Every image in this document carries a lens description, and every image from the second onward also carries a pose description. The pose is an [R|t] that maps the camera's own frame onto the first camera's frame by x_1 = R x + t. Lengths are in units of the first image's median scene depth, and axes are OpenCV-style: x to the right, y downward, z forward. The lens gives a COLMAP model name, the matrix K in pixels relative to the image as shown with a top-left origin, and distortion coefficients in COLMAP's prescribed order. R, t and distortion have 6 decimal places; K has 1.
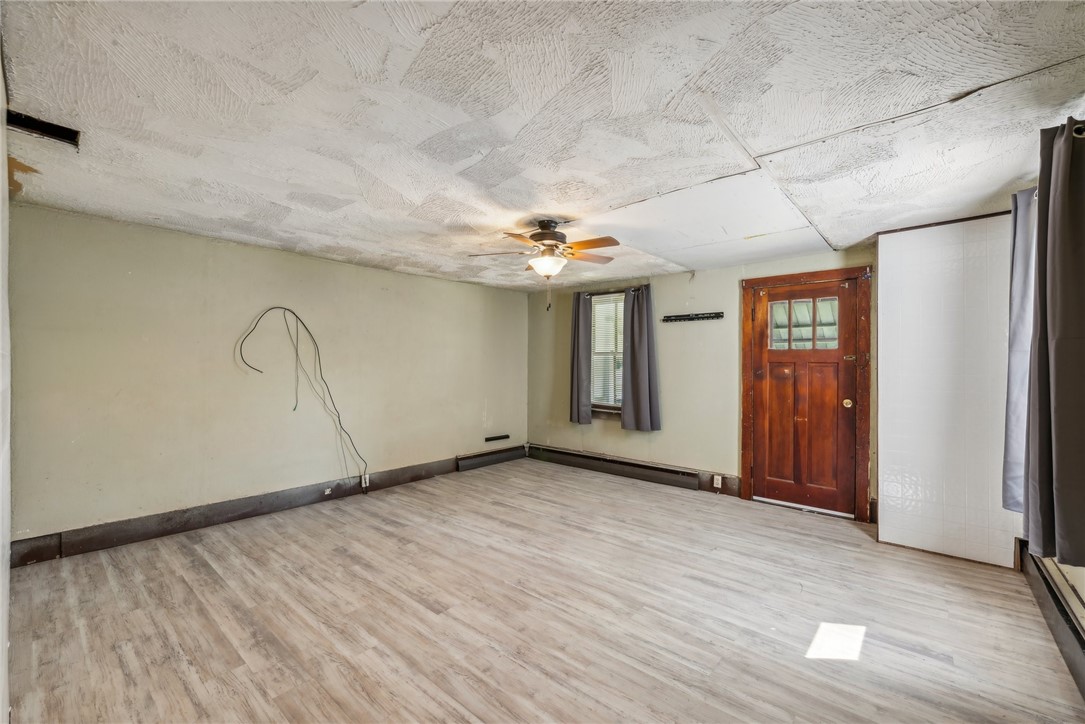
lens RADIAL K [[442.2, 0, 542.5], [0, 442.2, 362.0], [0, 0, 1]] dist [0.000648, -0.000189]
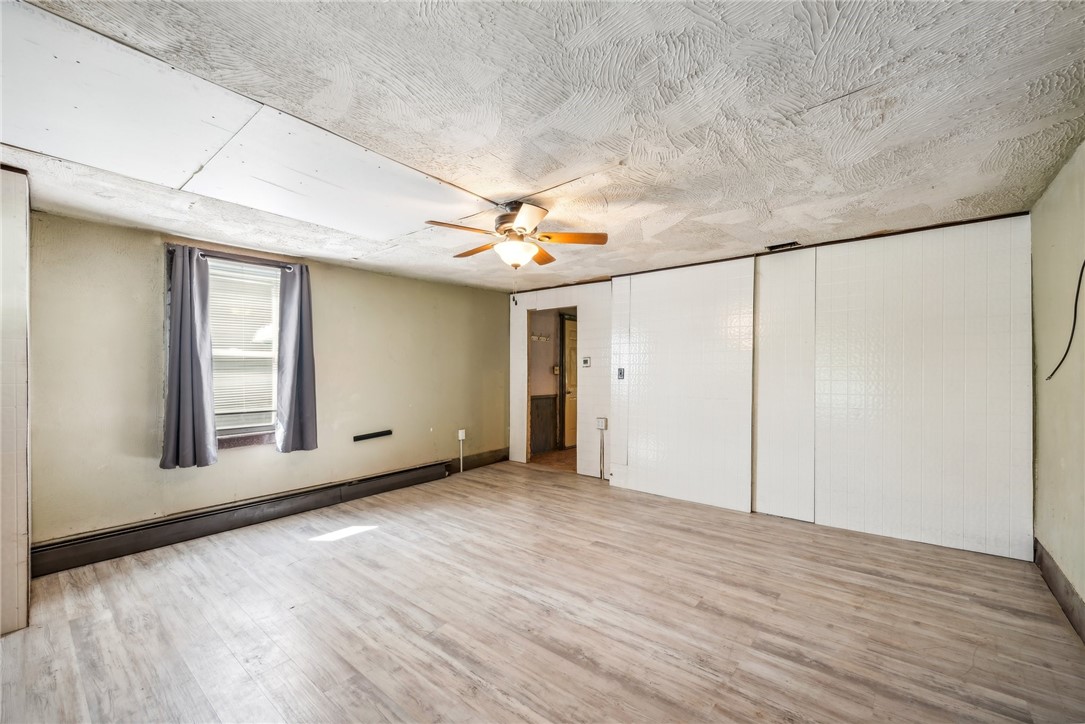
lens RADIAL K [[442.2, 0, 542.5], [0, 442.2, 362.0], [0, 0, 1]] dist [0.000648, -0.000189]
pose [[-0.999769, 0.000334, -0.021471, -0.021019], [0.000900, 0.999652, -0.026350, 0.018628], [0.021455, -0.026363, -0.999422, 1.680776]]
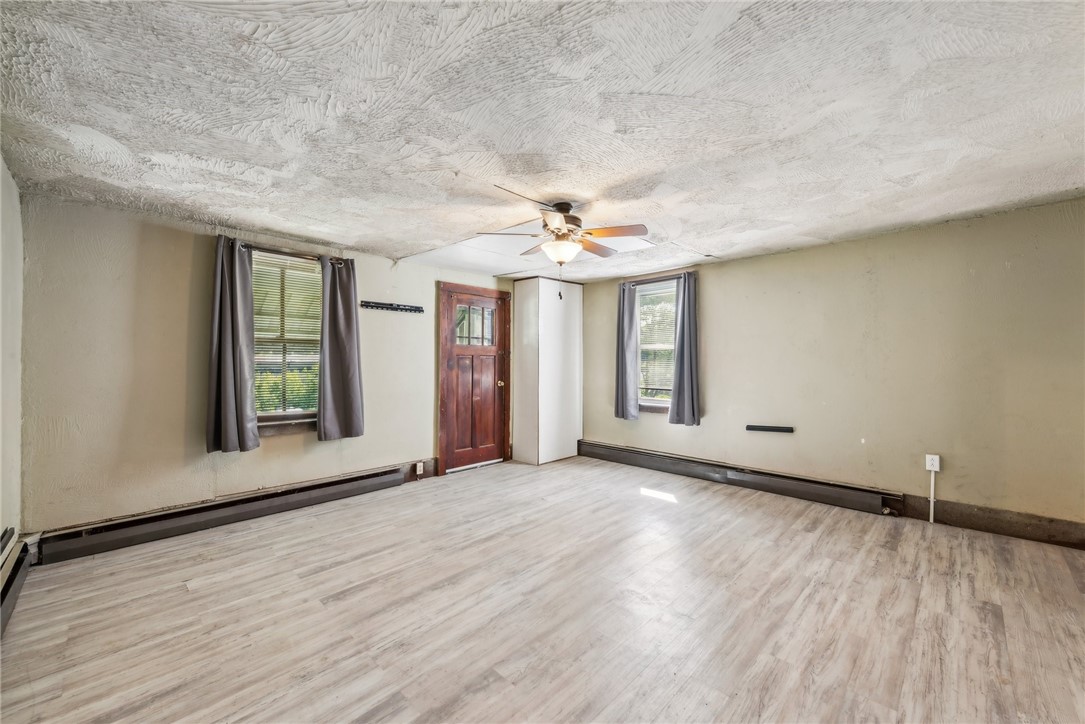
lens RADIAL K [[429.4, 0, 545.0], [0, 429.4, 356.3], [0, 0, 1]] dist [0.016541, -0.000433]
pose [[0.058058, 0.003132, 0.998308, -0.814295], [-0.008576, 0.999960, -0.002639, 0.007111], [-0.998276, -0.008408, 0.058083, 0.872623]]
